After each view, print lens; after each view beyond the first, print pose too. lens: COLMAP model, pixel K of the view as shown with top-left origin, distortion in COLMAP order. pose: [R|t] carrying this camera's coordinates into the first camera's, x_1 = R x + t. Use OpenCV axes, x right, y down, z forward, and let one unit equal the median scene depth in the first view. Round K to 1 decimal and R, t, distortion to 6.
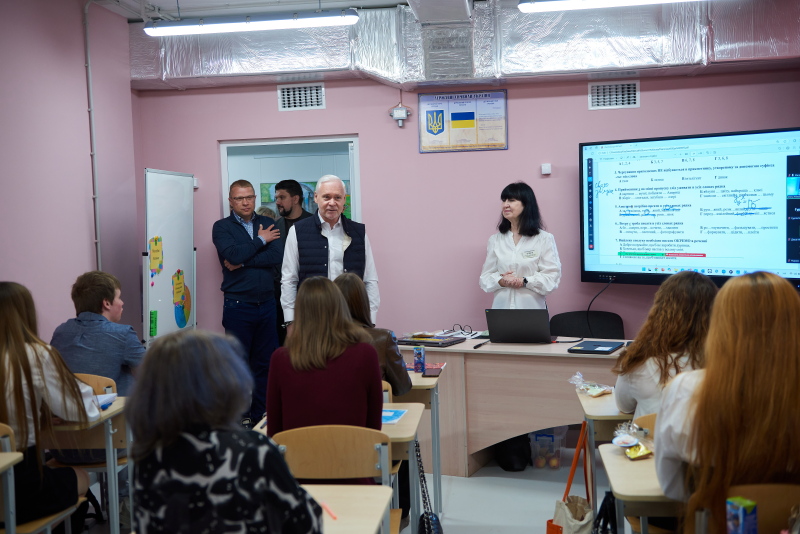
lens RADIAL K [[904.2, 0, 400.0], [0, 904.2, 267.0], [0, 0, 1]] dist [0.093594, 0.001776]
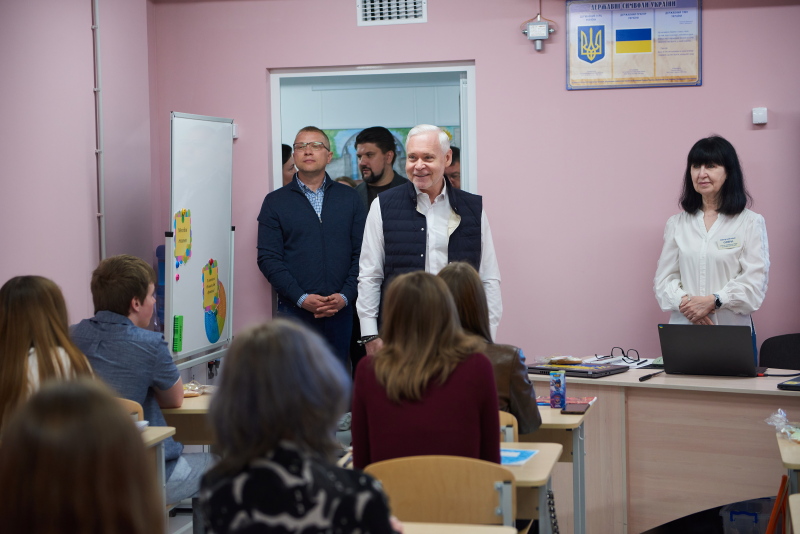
lens RADIAL K [[1517.1, 0, 400.0], [0, 1517.1, 267.0], [0, 0, 1]] dist [0.125406, -0.072102]
pose [[0.995864, 0.019613, -0.088715, 0.001670], [-0.019365, 0.999806, 0.003648, 0.002942], [0.088769, -0.001915, 0.996050, -0.141707]]
